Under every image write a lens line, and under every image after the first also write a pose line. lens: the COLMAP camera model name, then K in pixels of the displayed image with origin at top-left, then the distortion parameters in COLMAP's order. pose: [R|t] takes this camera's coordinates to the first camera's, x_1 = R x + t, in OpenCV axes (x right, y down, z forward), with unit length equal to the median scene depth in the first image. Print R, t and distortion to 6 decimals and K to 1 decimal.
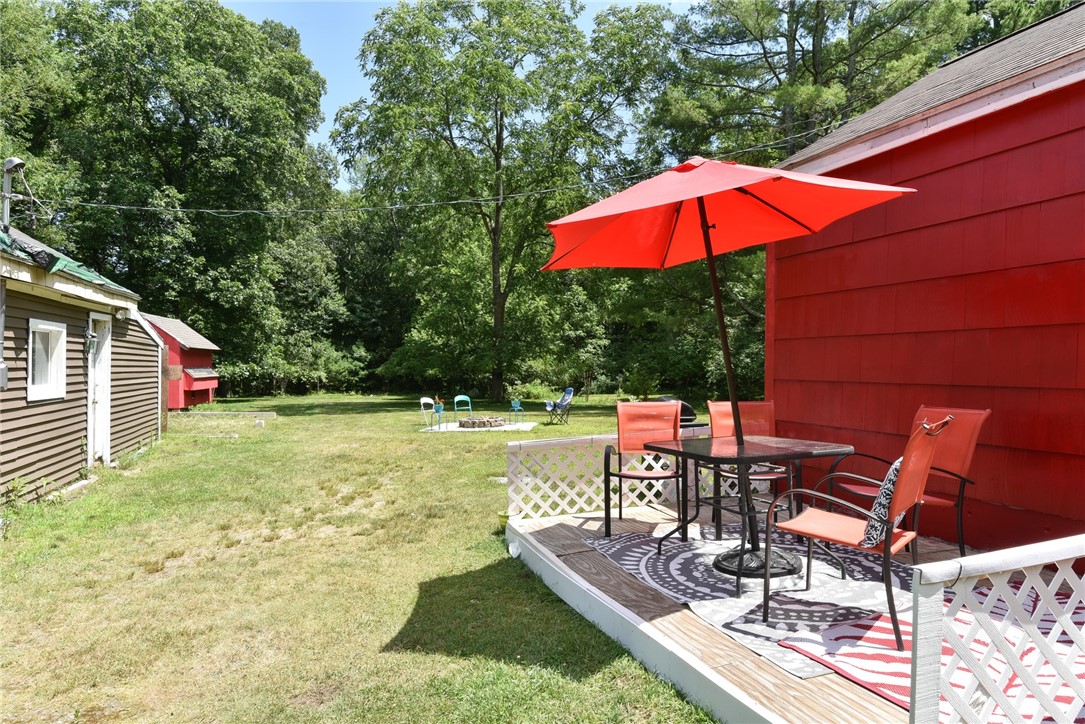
lens RADIAL K [[670.6, 0, 542.5], [0, 670.6, 362.0], [0, 0, 1]] dist [0.004446, 0.000257]
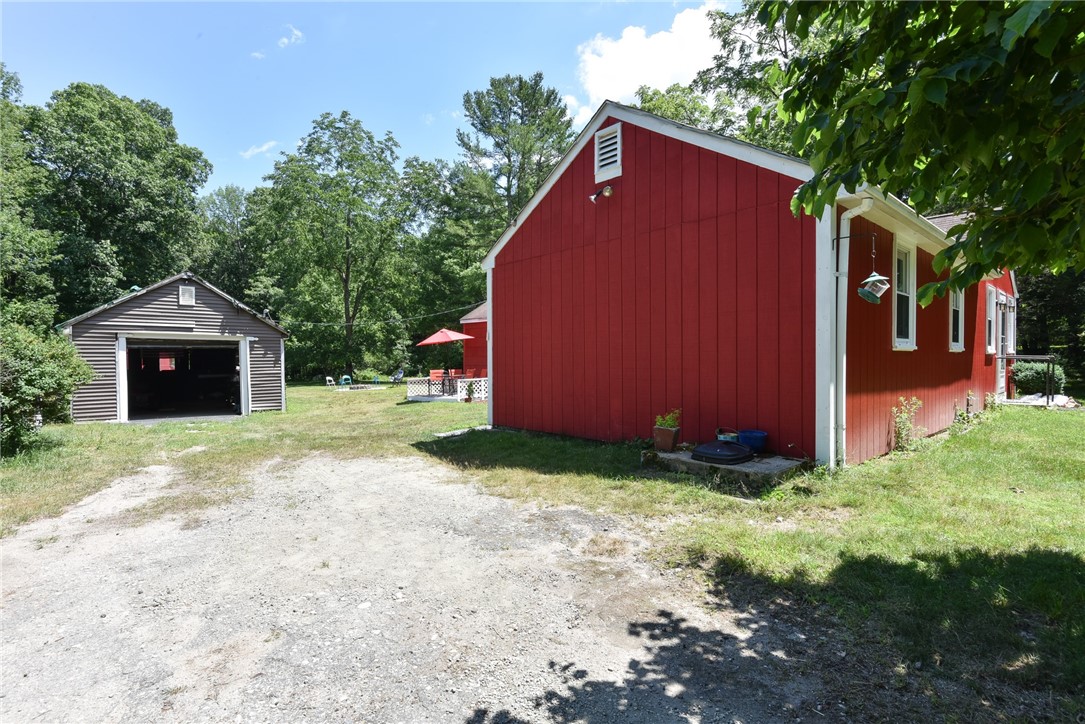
lens RADIAL K [[501.0, 0, 542.5], [0, 501.0, 362.0], [0, 0, 1]] dist [-0.019514, 0.000469]
pose [[0.937092, -0.016601, 0.348687, -0.051913], [0.011002, 0.999777, 0.018031, -0.008469], [-0.348909, -0.013060, 0.937066, -0.392068]]
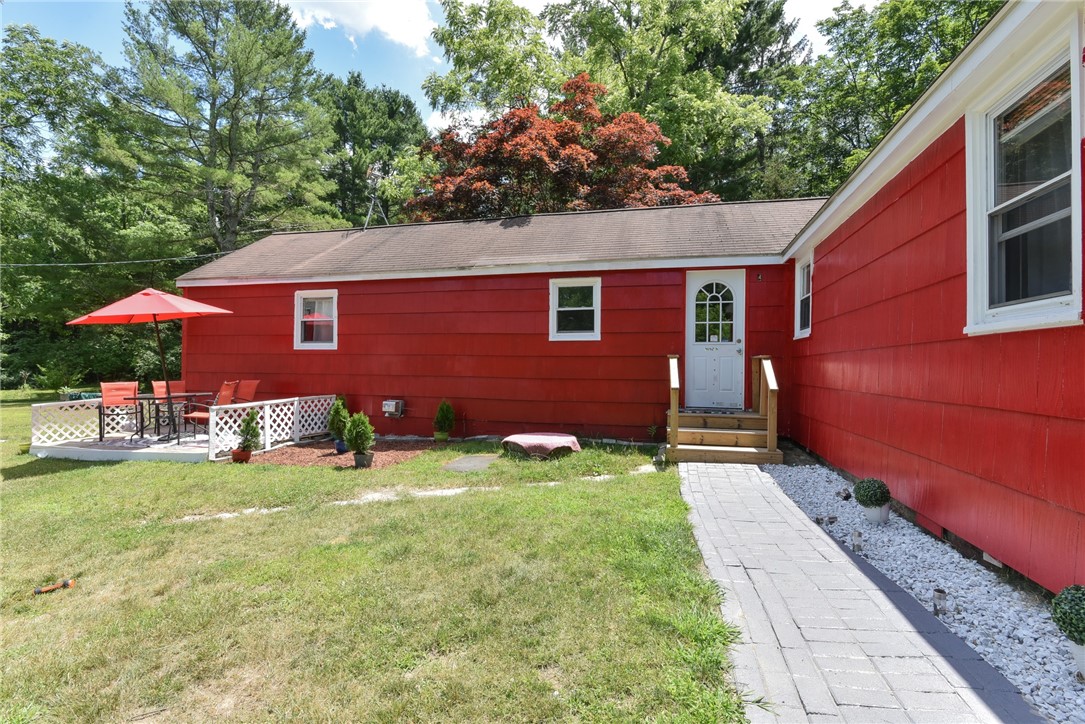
lens RADIAL K [[501.0, 0, 542.5], [0, 501.0, 362.0], [0, 0, 1]] dist [-0.019514, 0.000469]
pose [[0.591724, 0.003404, 0.806133, -0.041951], [-0.008934, 0.999957, 0.002335, -0.003029], [-0.806091, -0.008583, 0.591729, -0.137038]]
